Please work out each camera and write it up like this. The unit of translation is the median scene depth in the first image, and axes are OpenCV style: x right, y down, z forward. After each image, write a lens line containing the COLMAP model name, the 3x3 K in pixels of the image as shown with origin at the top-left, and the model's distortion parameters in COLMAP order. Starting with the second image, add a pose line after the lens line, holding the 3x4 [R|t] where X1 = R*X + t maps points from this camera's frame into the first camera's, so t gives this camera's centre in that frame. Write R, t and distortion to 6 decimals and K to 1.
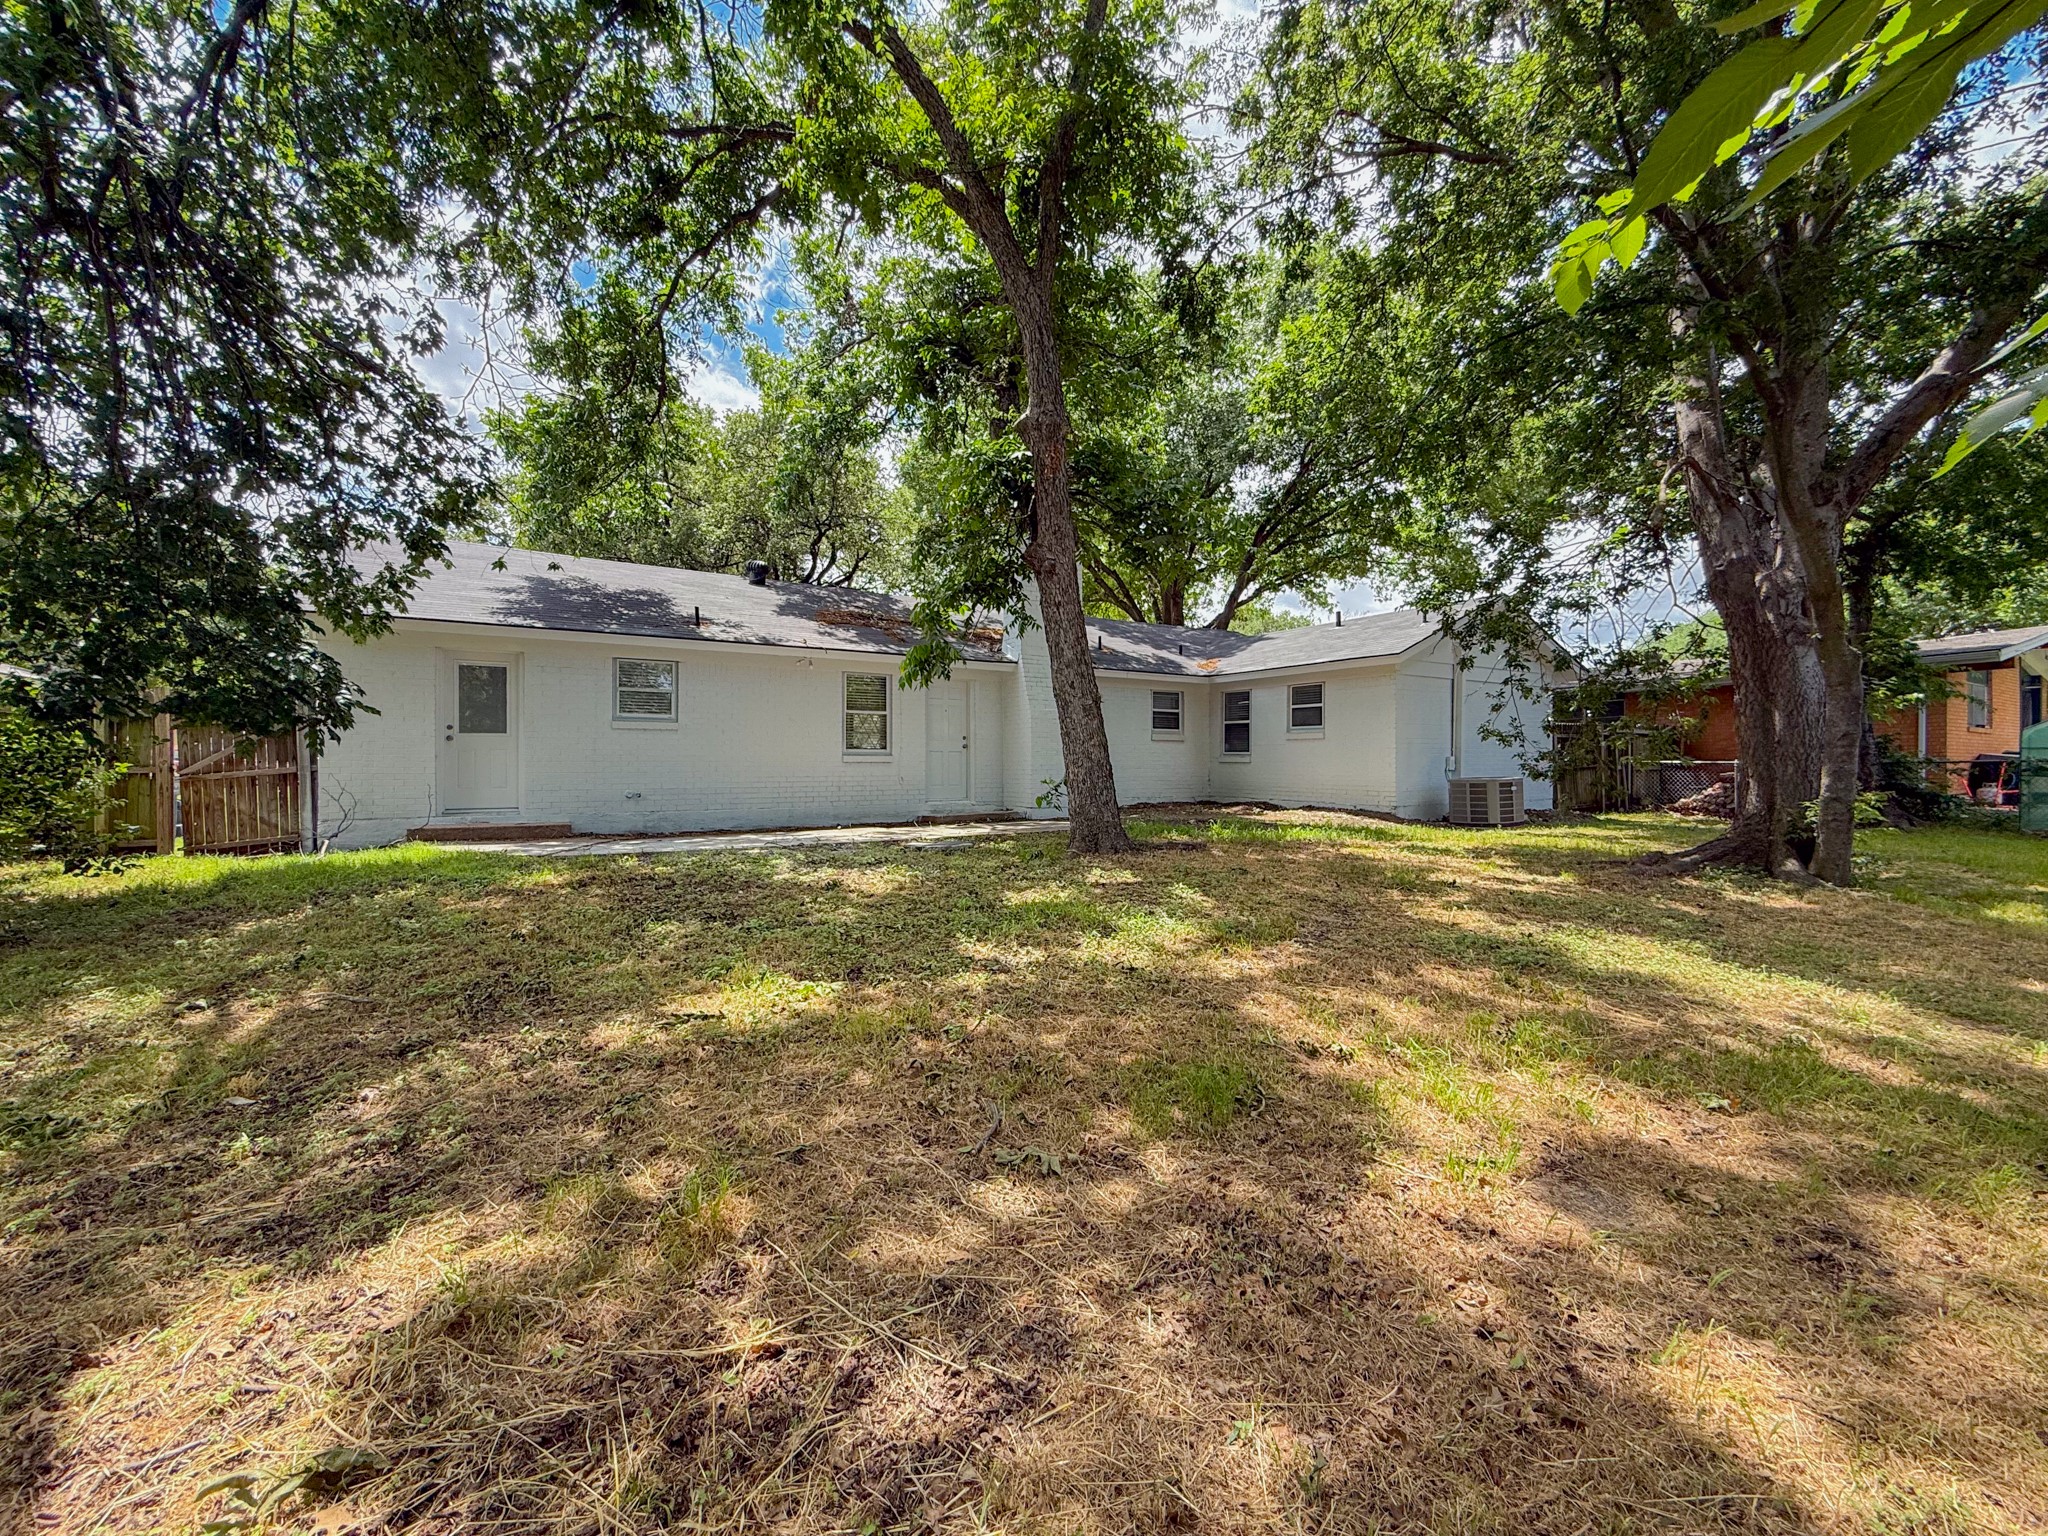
lens RADIAL K [[816.7, 0, 1020.0], [0, 816.7, 770.0], [0, 0, 1]] dist [-0.001271, -0.000020]
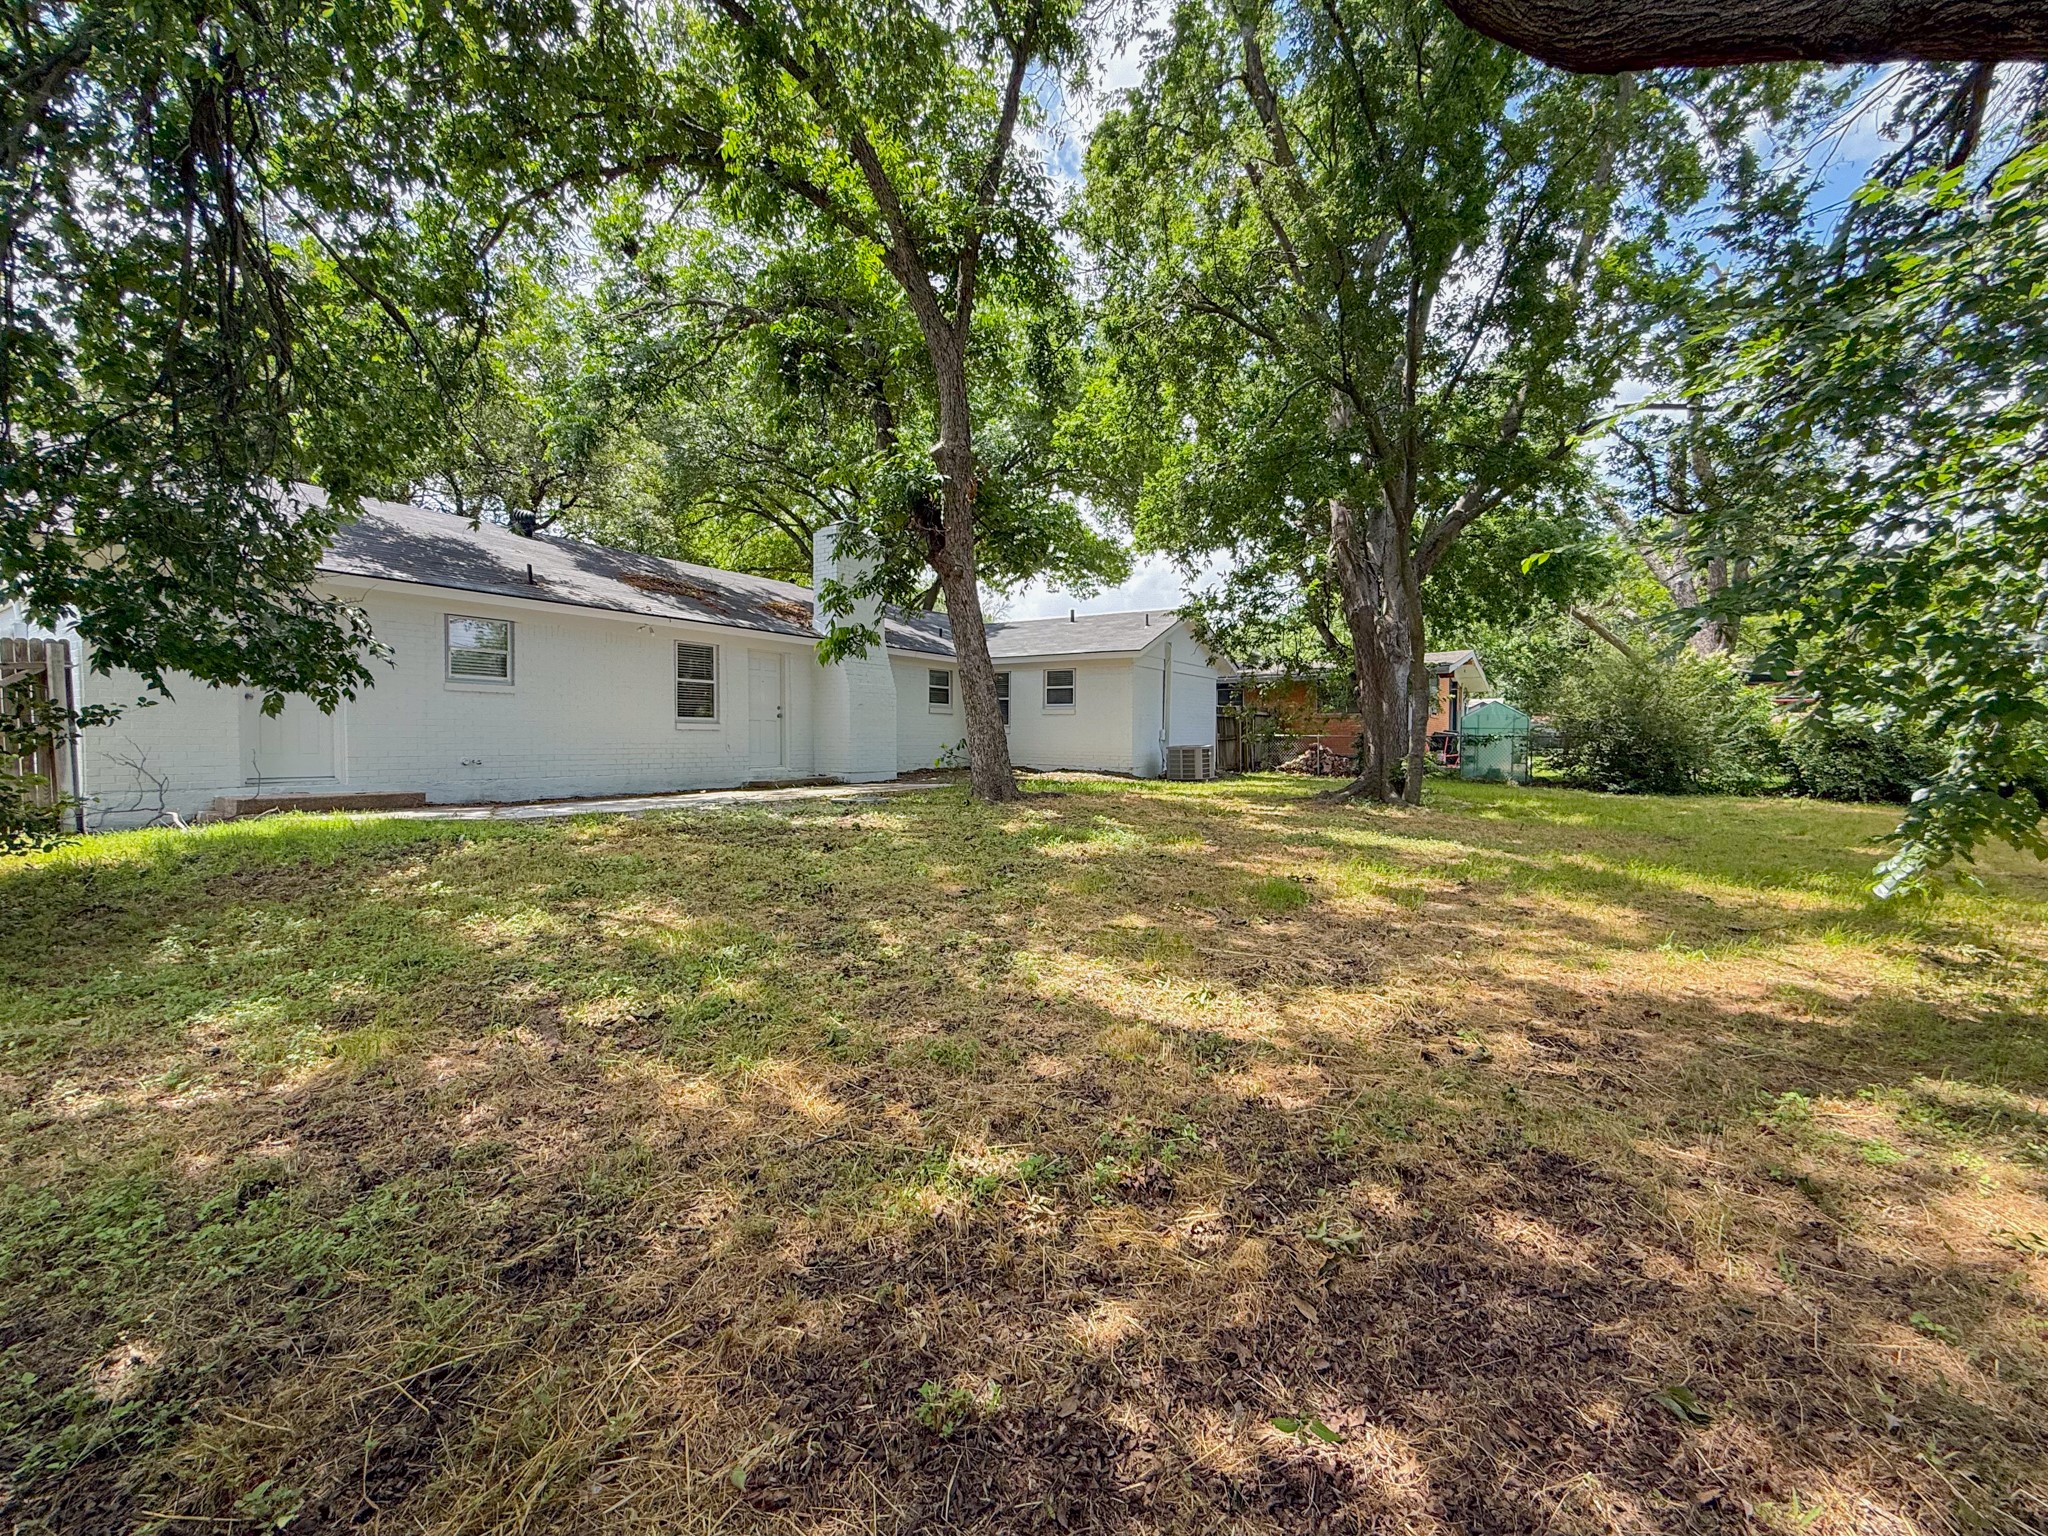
lens RADIAL K [[858.9, 0, 1018.8], [0, 858.9, 768.8], [0, 0, 1]] dist [-0.000855, 0.000219]
pose [[0.896660, -0.009018, 0.442629, -0.293872], [-0.004575, 0.999550, 0.029632, 0.006191], [-0.442697, -0.028595, 0.896215, -0.139141]]
